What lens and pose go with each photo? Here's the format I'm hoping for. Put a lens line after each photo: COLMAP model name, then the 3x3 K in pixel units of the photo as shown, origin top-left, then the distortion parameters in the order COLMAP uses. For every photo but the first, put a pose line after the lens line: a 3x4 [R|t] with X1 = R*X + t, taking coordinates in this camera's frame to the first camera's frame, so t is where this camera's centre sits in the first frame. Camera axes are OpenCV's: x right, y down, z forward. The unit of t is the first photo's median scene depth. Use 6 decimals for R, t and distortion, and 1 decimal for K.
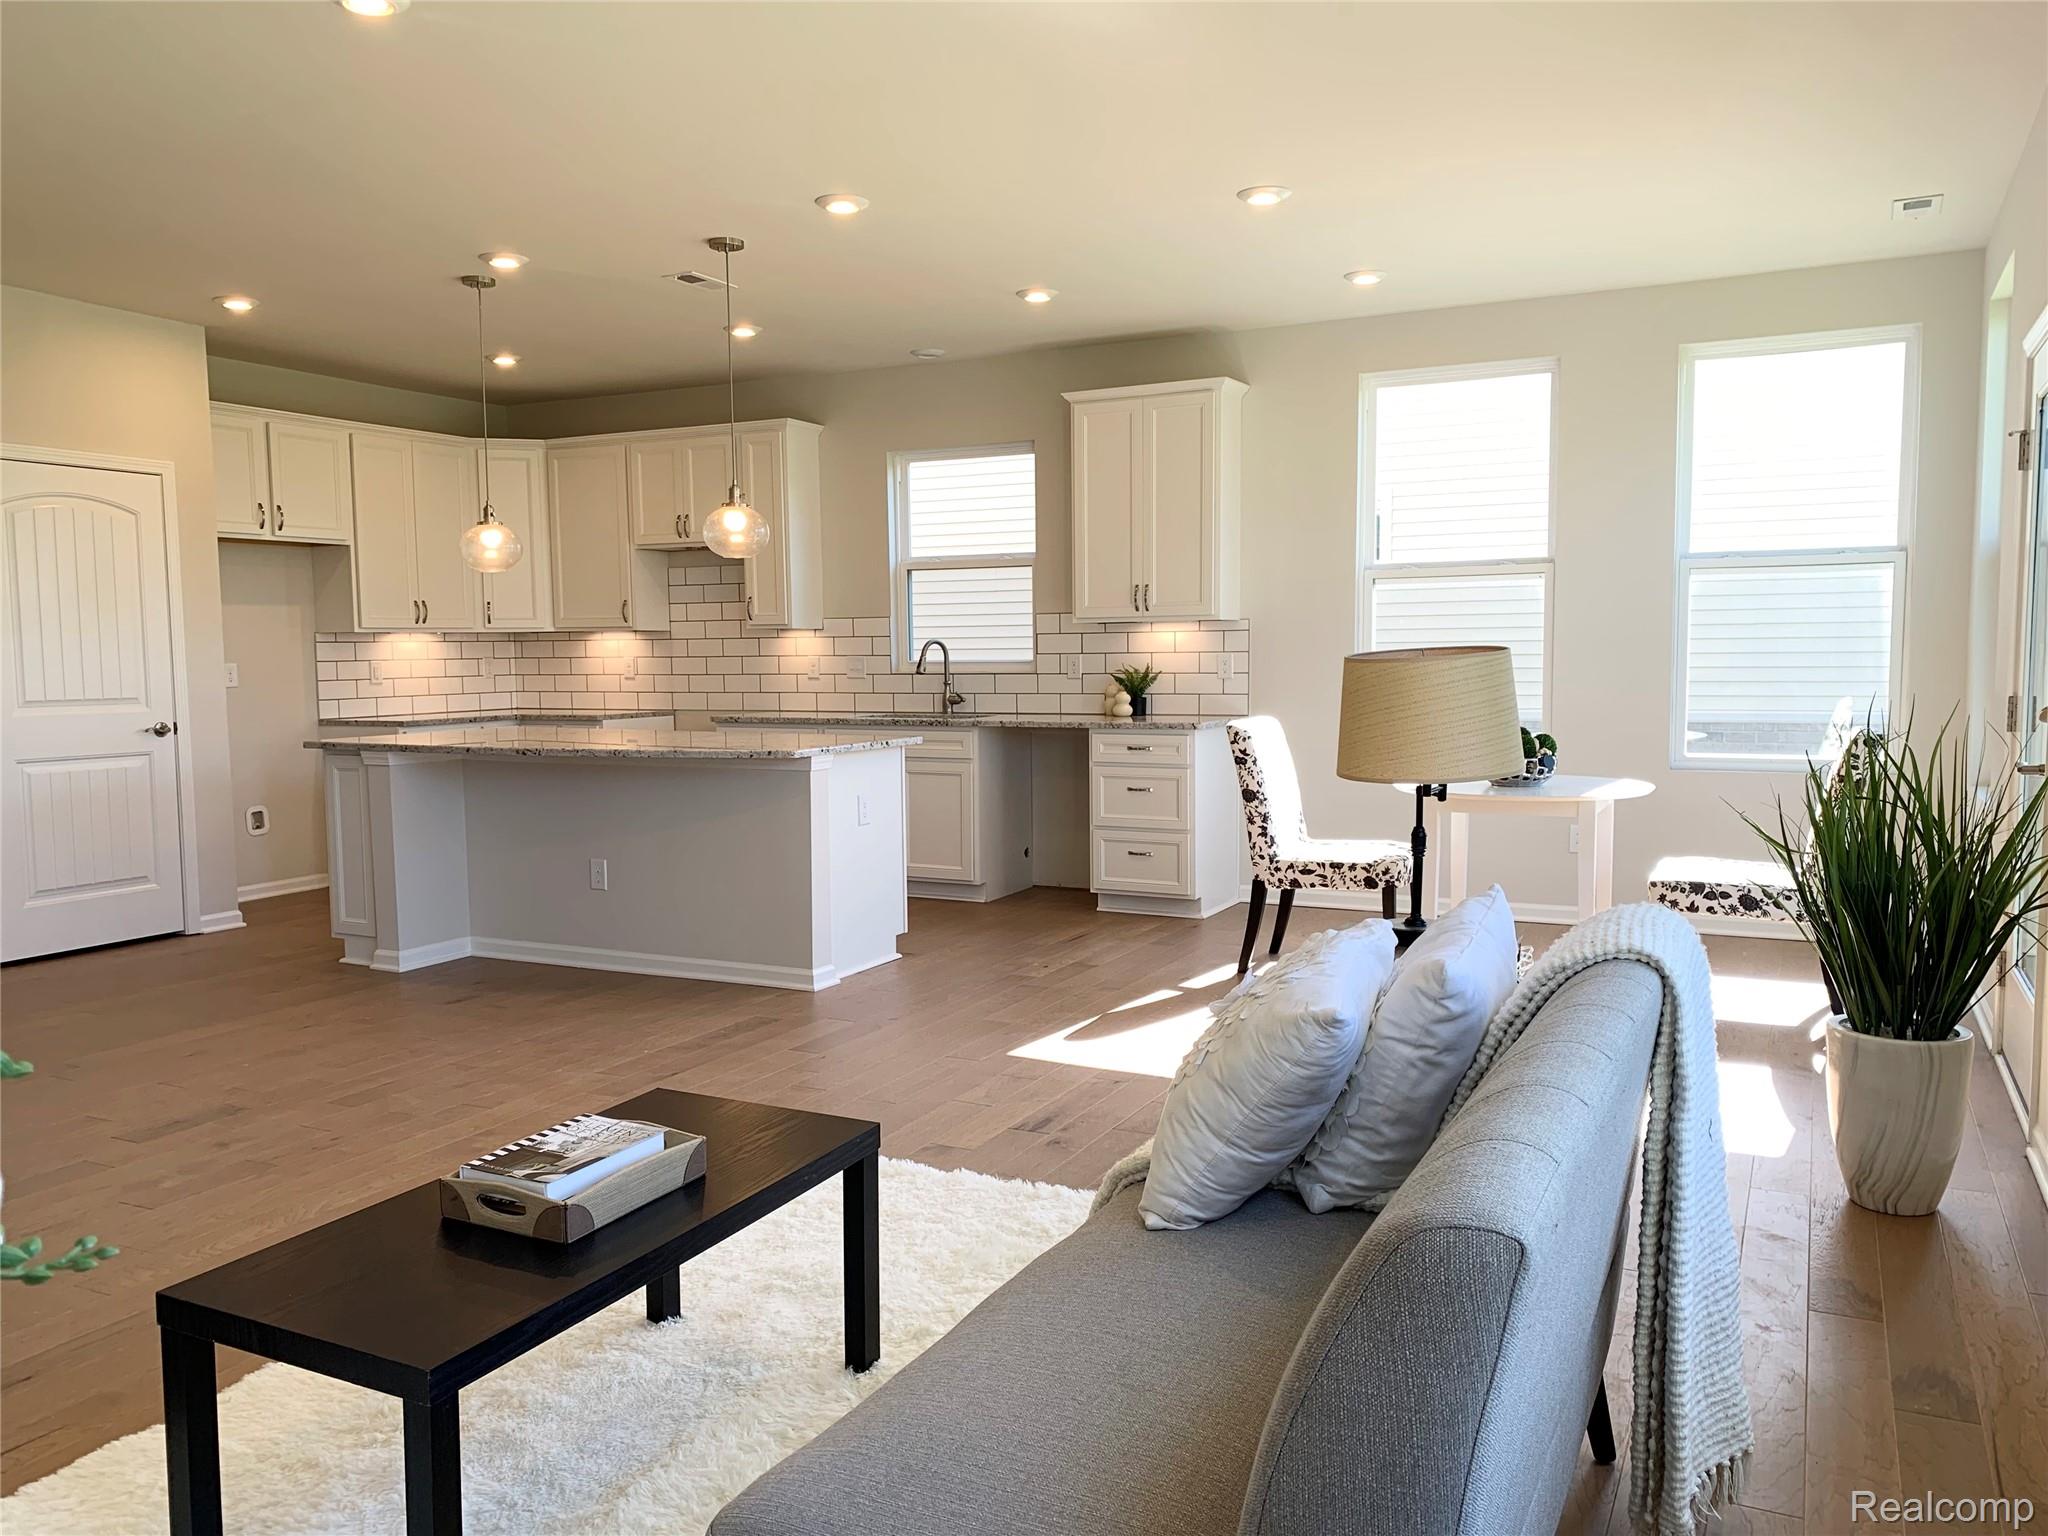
lens RADIAL K [[1570.0, 0, 1026.6], [0, 1570.0, 760.1], [0, 0, 1]] dist [0.117343, -0.216611]
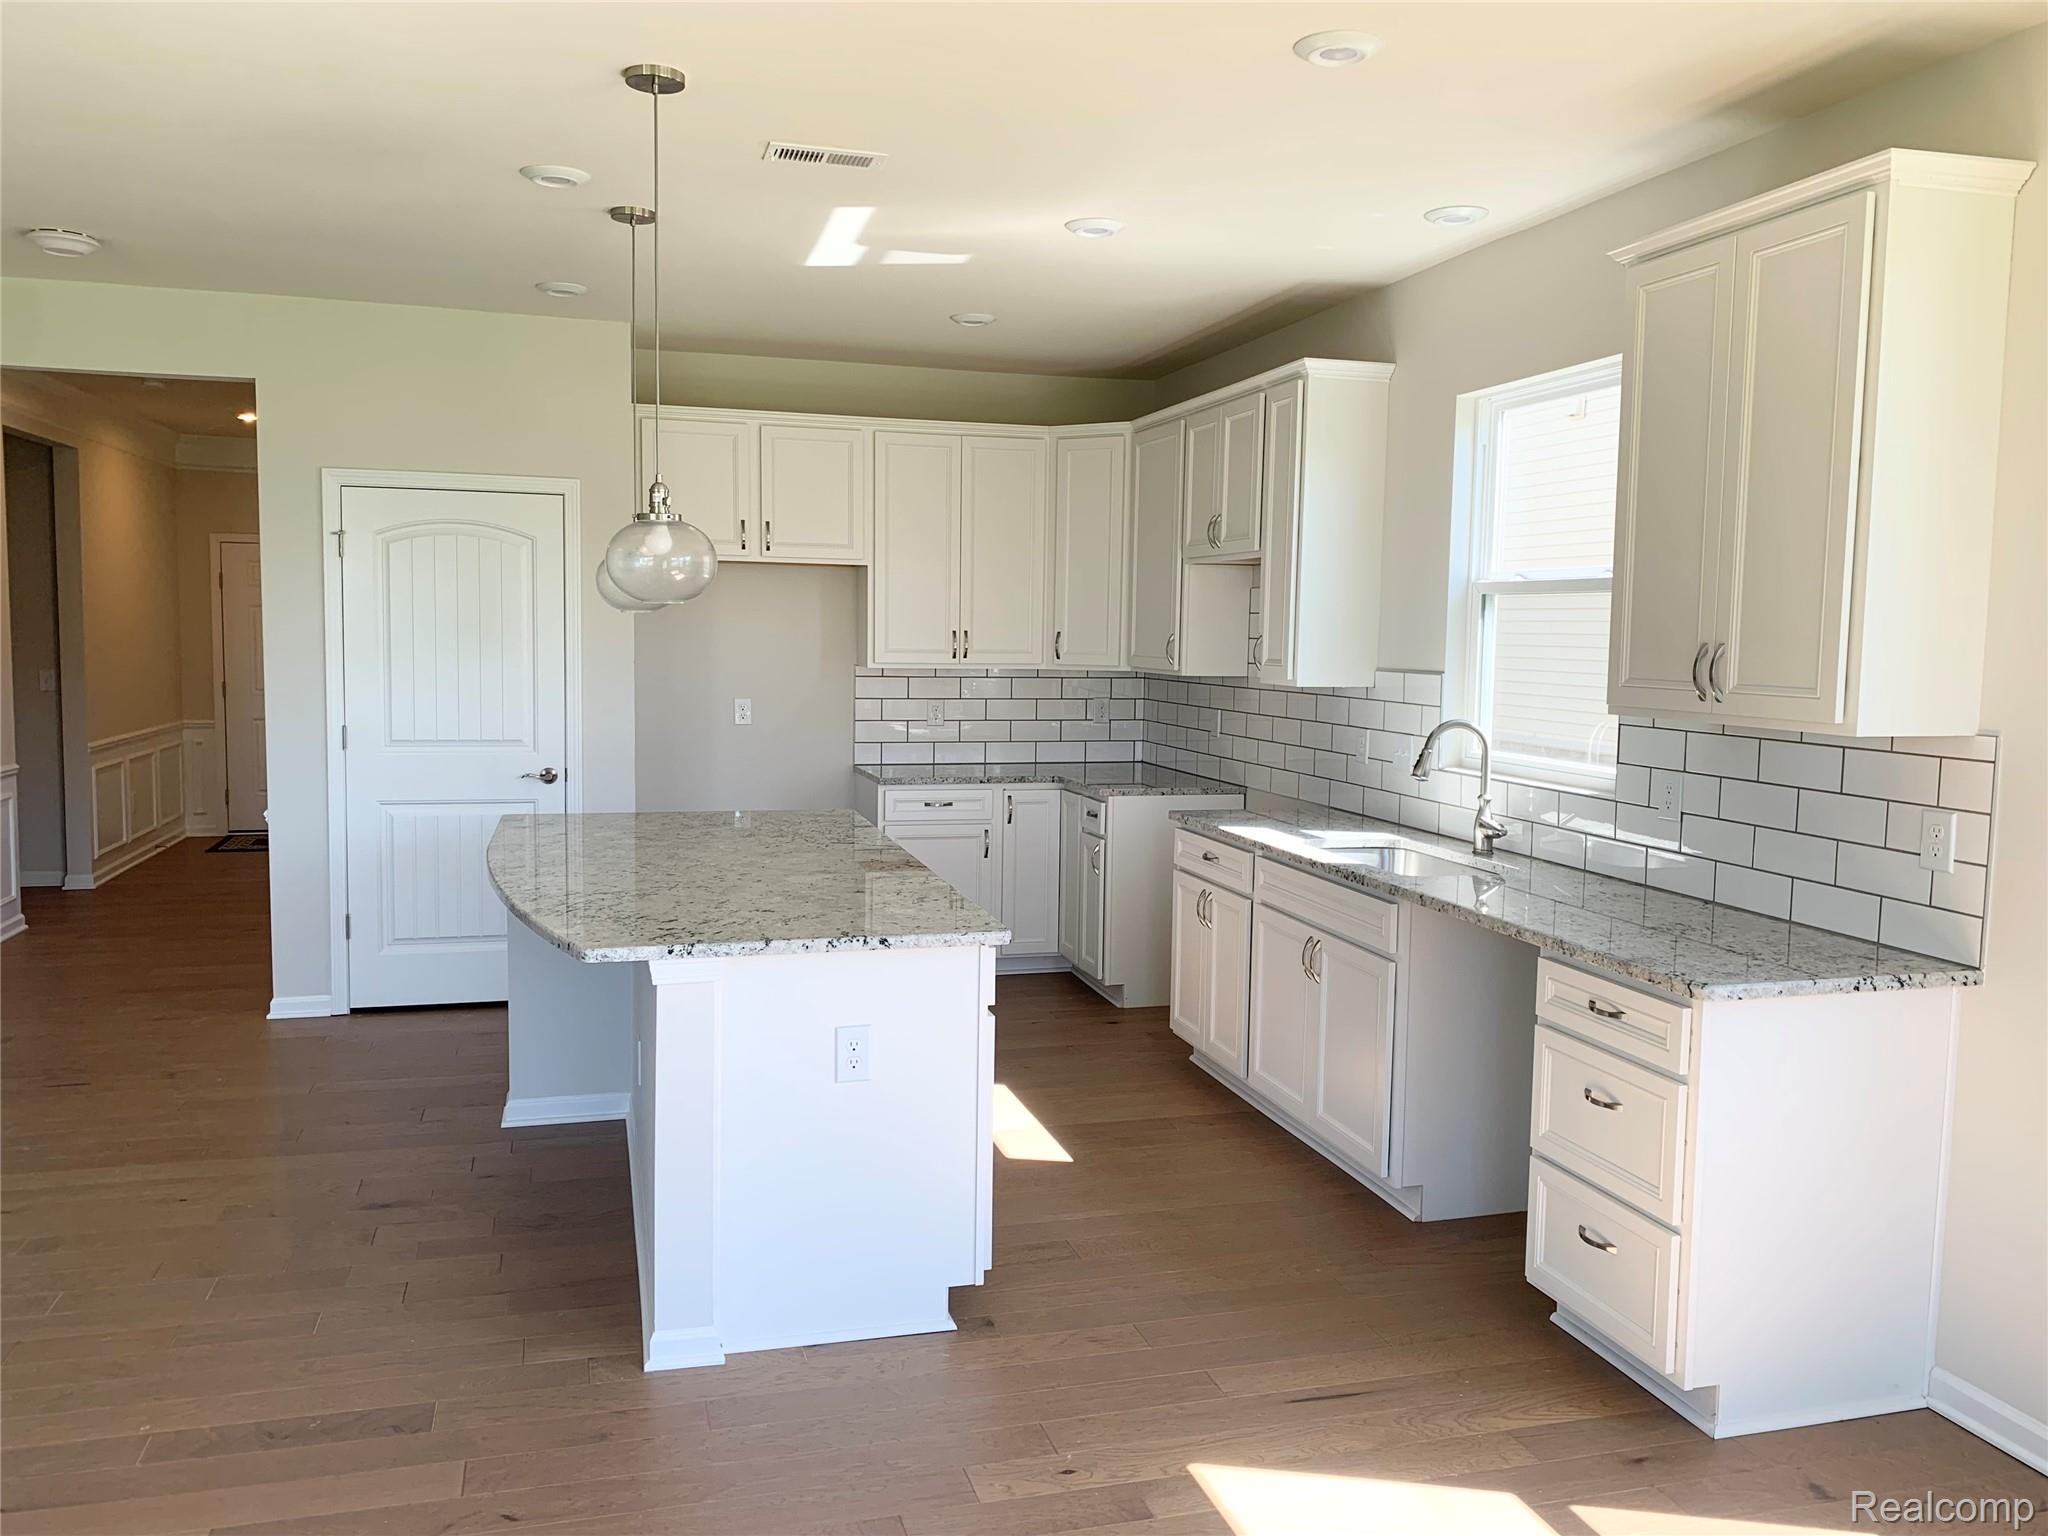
lens RADIAL K [[1554.4, 0, 1026.1], [0, 1554.4, 737.9], [0, 0, 1]] dist [0.112519, -0.201981]
pose [[0.673359, 0.074846, -0.735517, 0.270009], [-0.075902, 0.996604, 0.031926, -0.081869], [0.735409, 0.034330, 0.676753, 0.540597]]
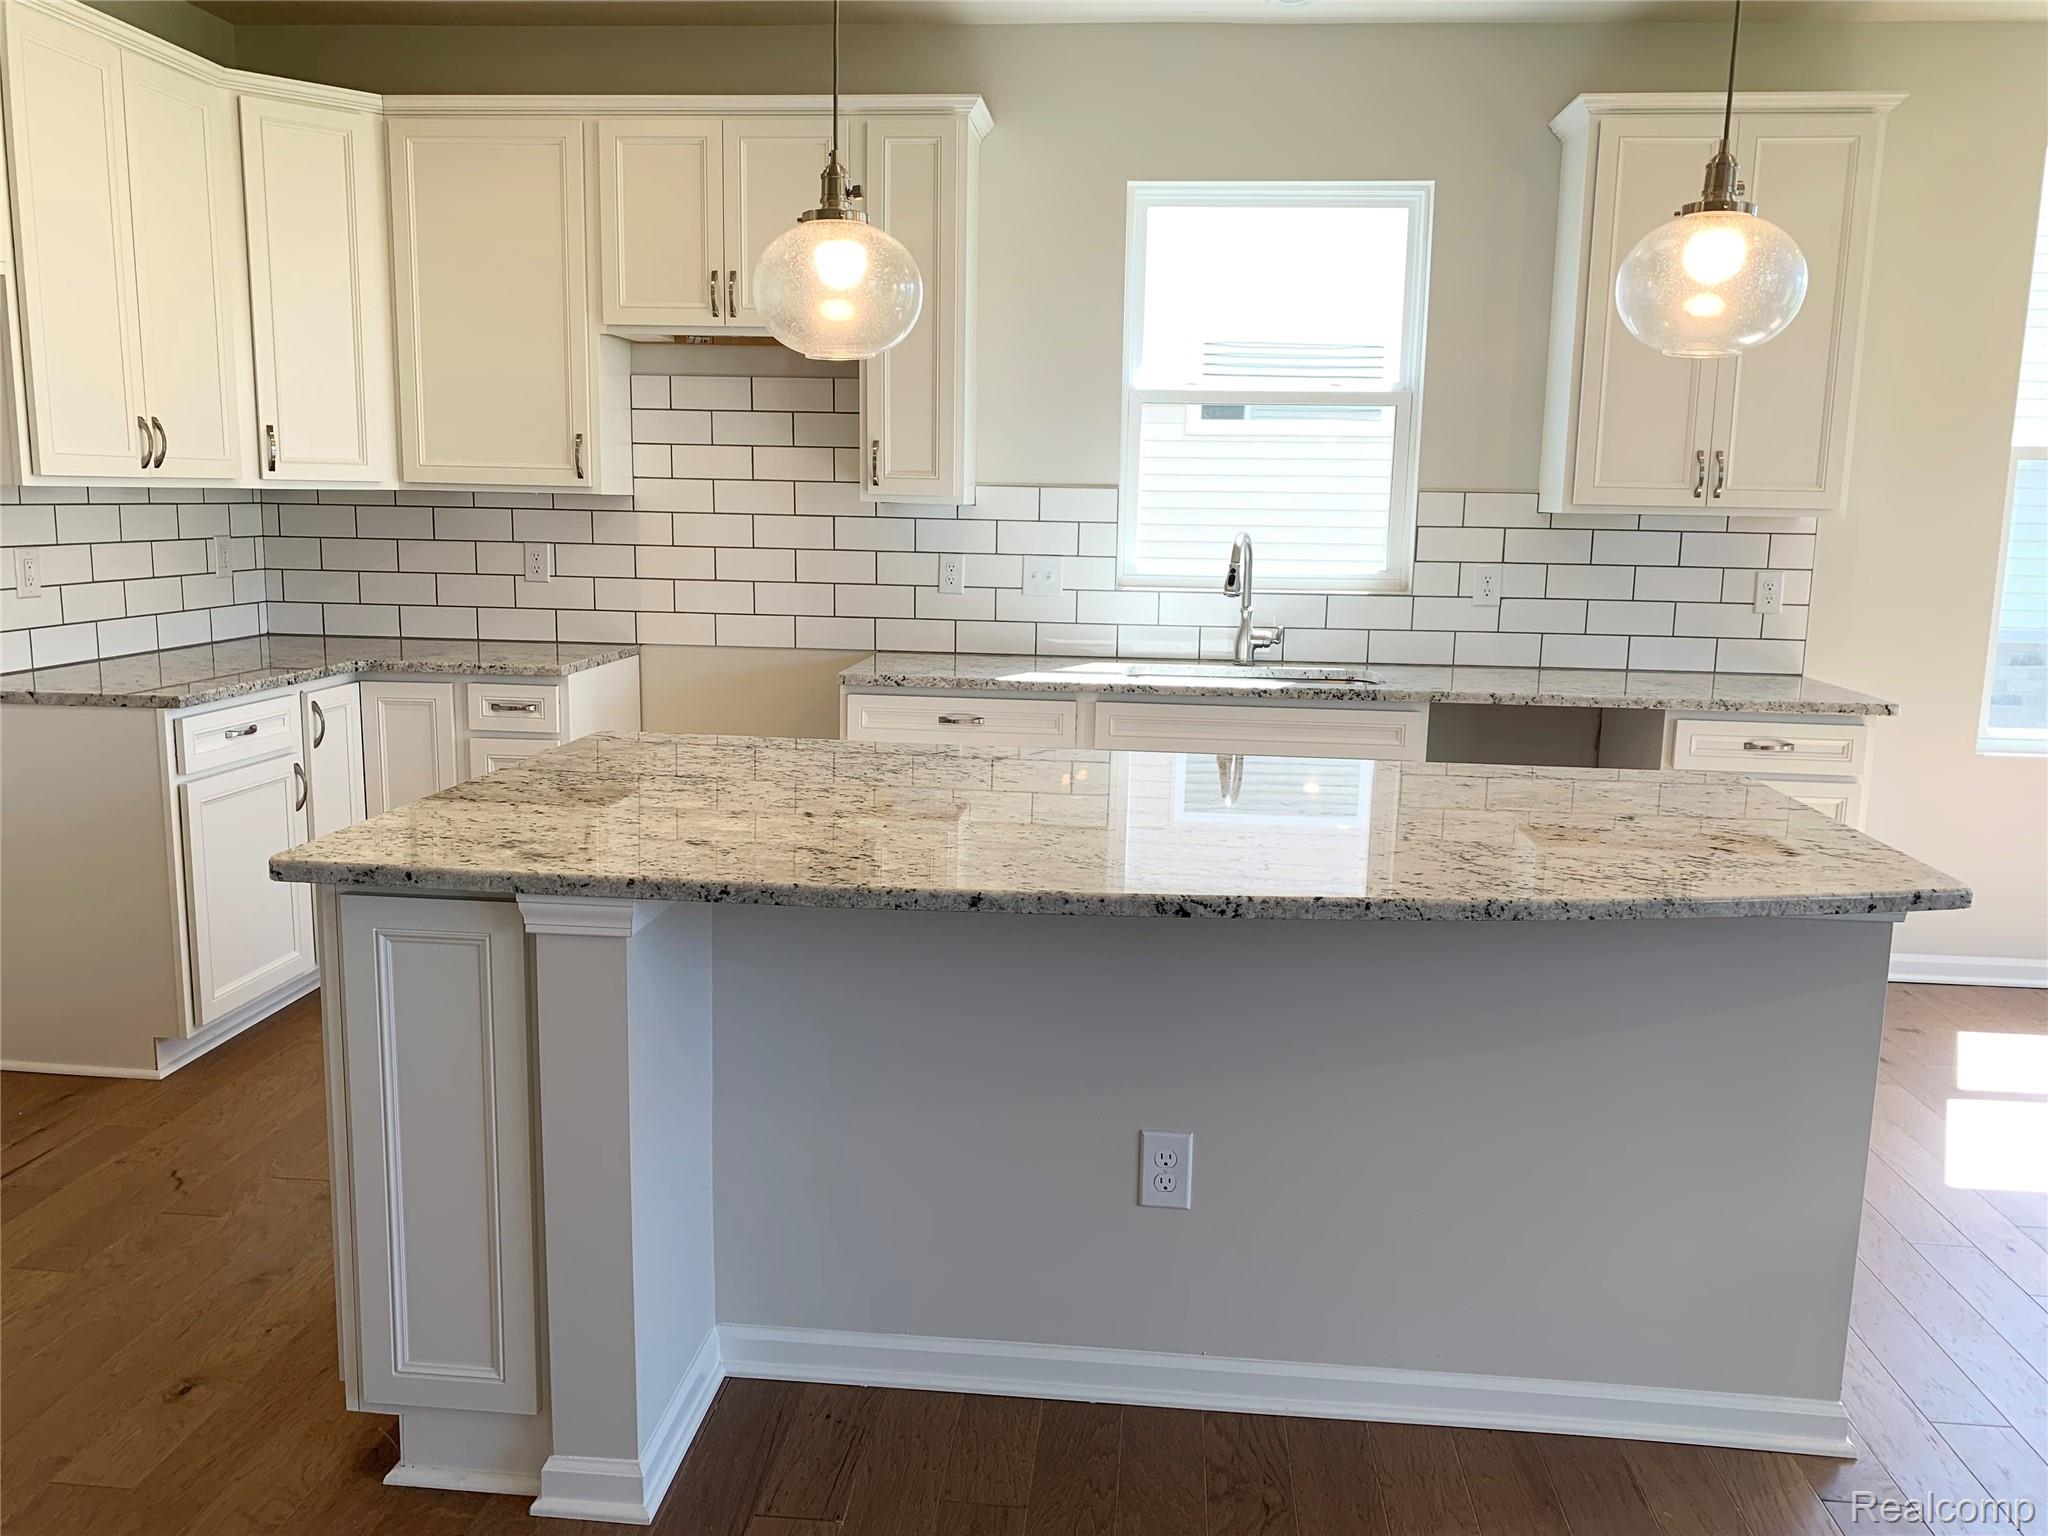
lens RADIAL K [[1559.5, 0, 1022.4], [0, 1559.5, 734.2], [0, 0, 1]] dist [0.037129, -0.001060]
pose [[0.926656, -0.027180, 0.374927, -0.362875], [-0.002871, 0.996842, 0.079361, -0.052562], [-0.375899, -0.074617, 0.923651, 0.548980]]
